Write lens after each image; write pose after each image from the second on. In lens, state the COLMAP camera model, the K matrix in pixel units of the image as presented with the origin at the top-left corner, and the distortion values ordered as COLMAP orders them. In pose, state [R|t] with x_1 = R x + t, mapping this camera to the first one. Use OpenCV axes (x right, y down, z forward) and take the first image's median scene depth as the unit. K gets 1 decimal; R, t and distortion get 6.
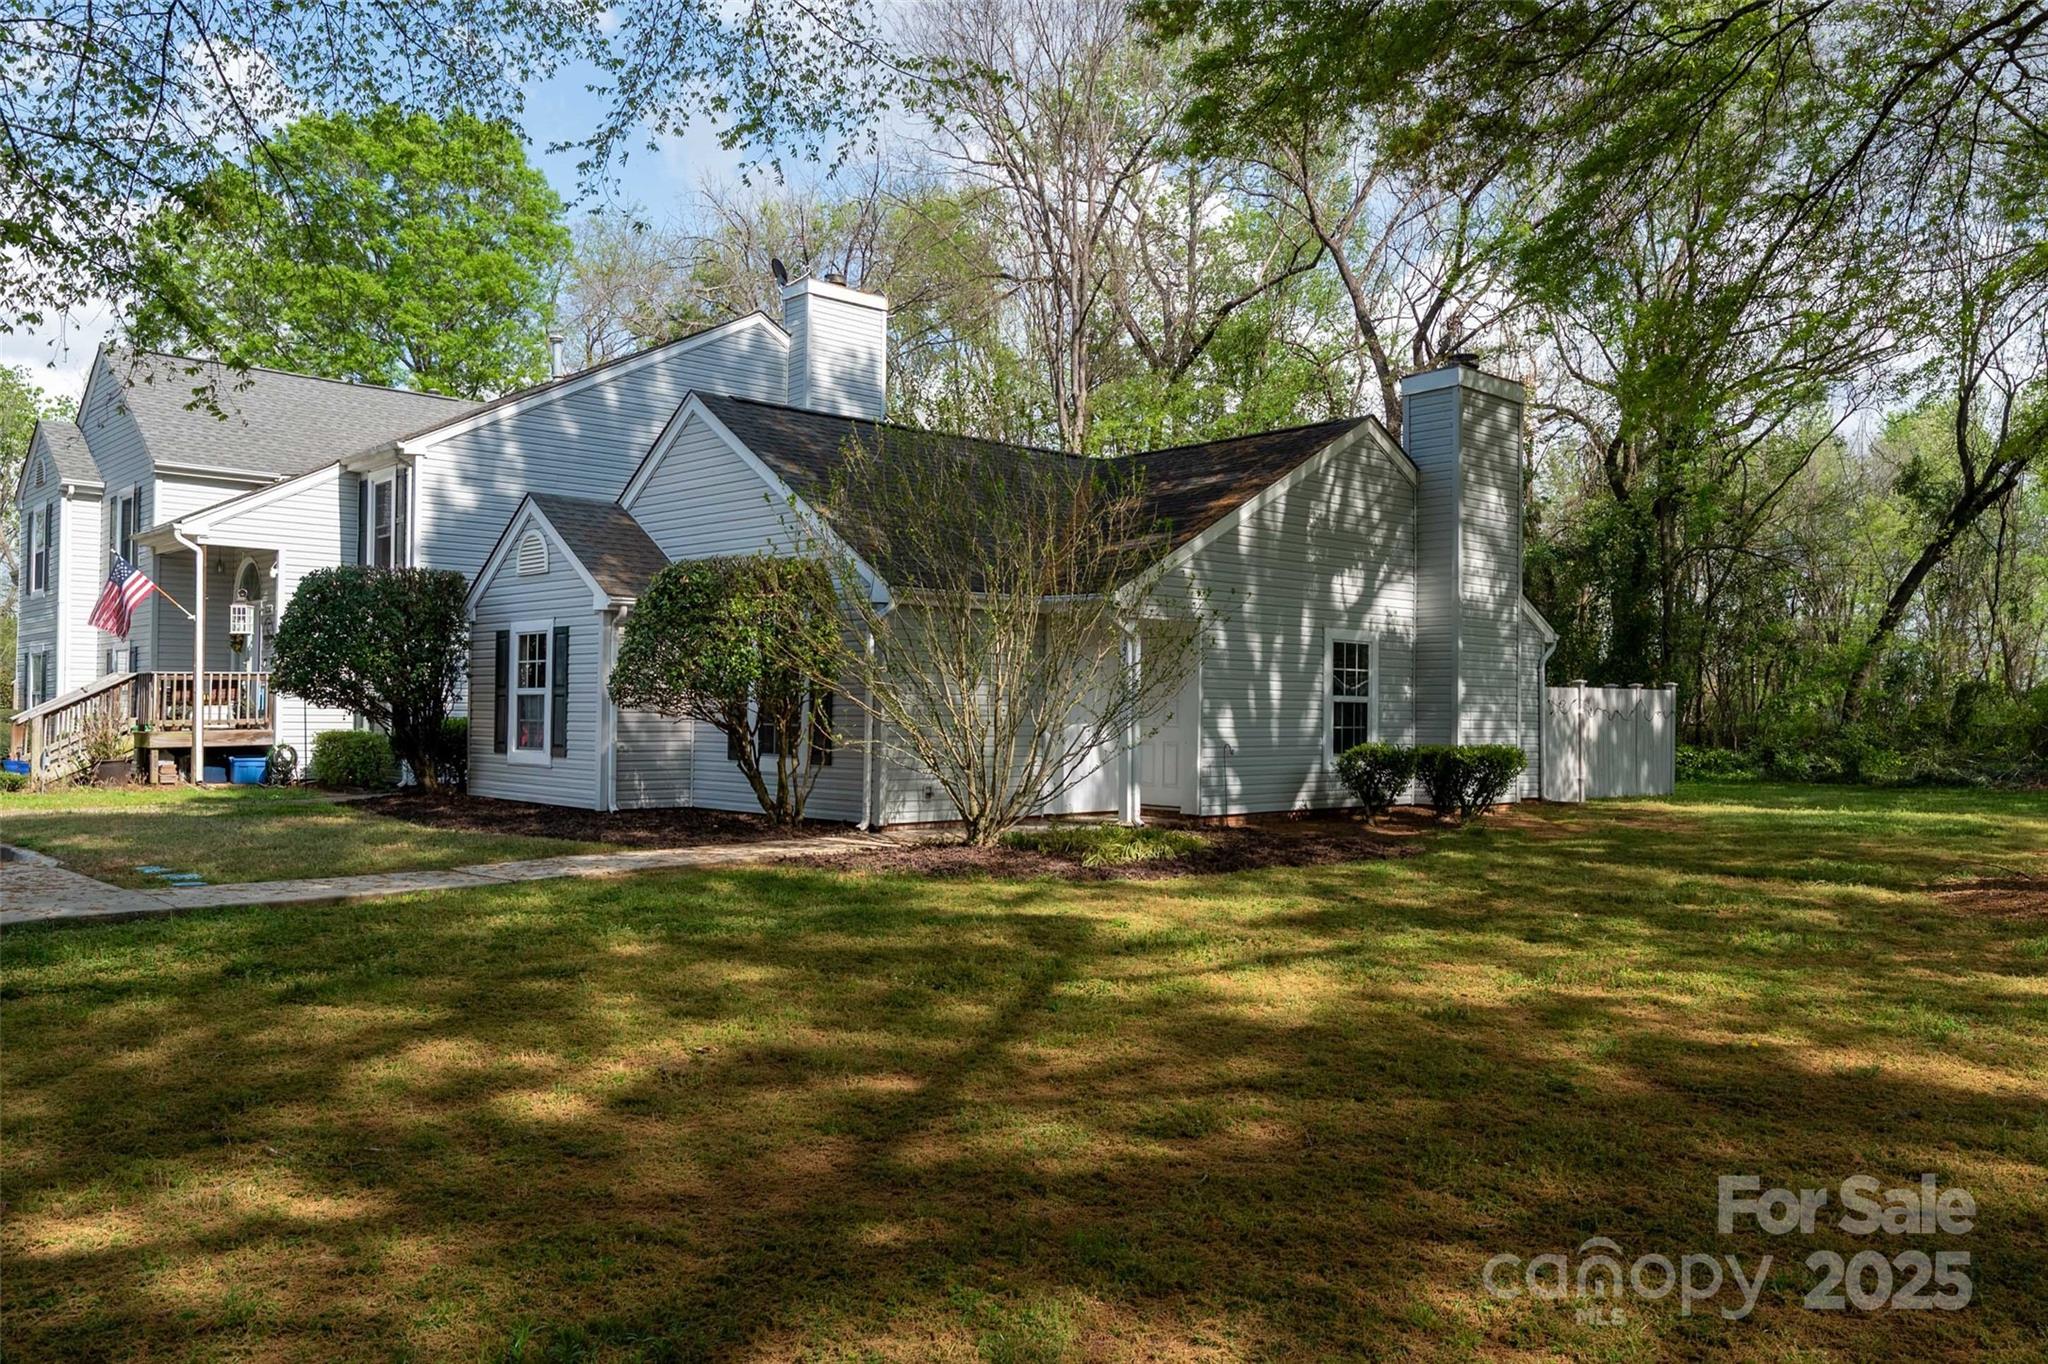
lens RADIAL K [[1519.2, 0, 1026.8], [0, 1519.2, 682.5], [0, 0, 1]] dist [0.008795, 0.004127]
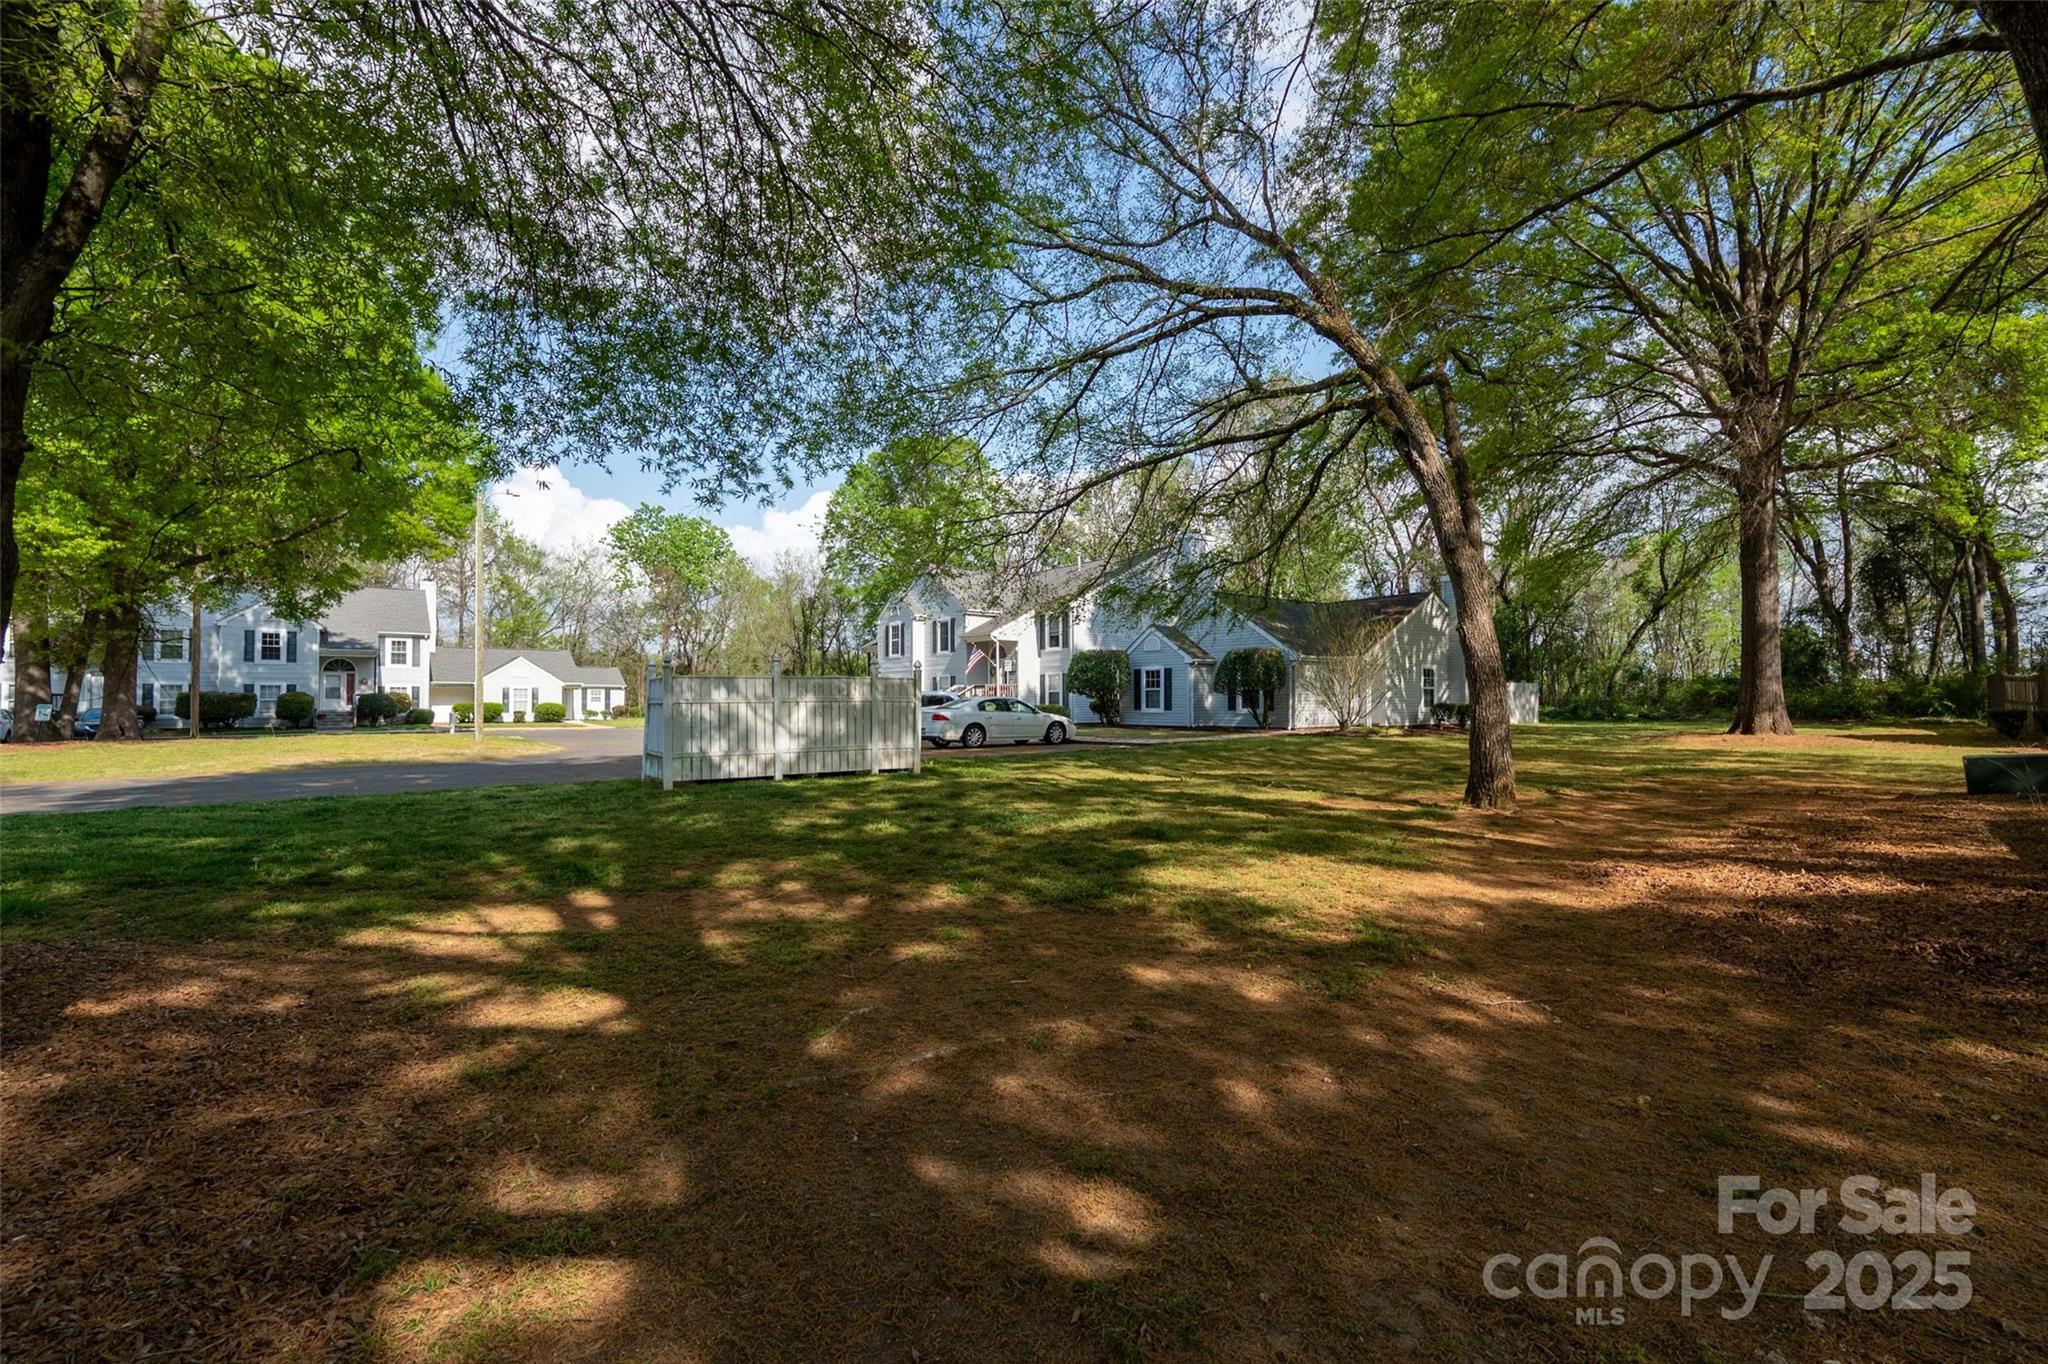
lens RADIAL K [[851.9, 0, 1018.2], [0, 851.9, 686.4], [0, 0, 1]] dist [0.000074, -0.000062]
pose [[0.993560, -0.010555, -0.112819, -0.228358], [0.011095, 0.999930, 0.004162, -0.005741], [0.112767, -0.005387, 0.993607, -0.428385]]
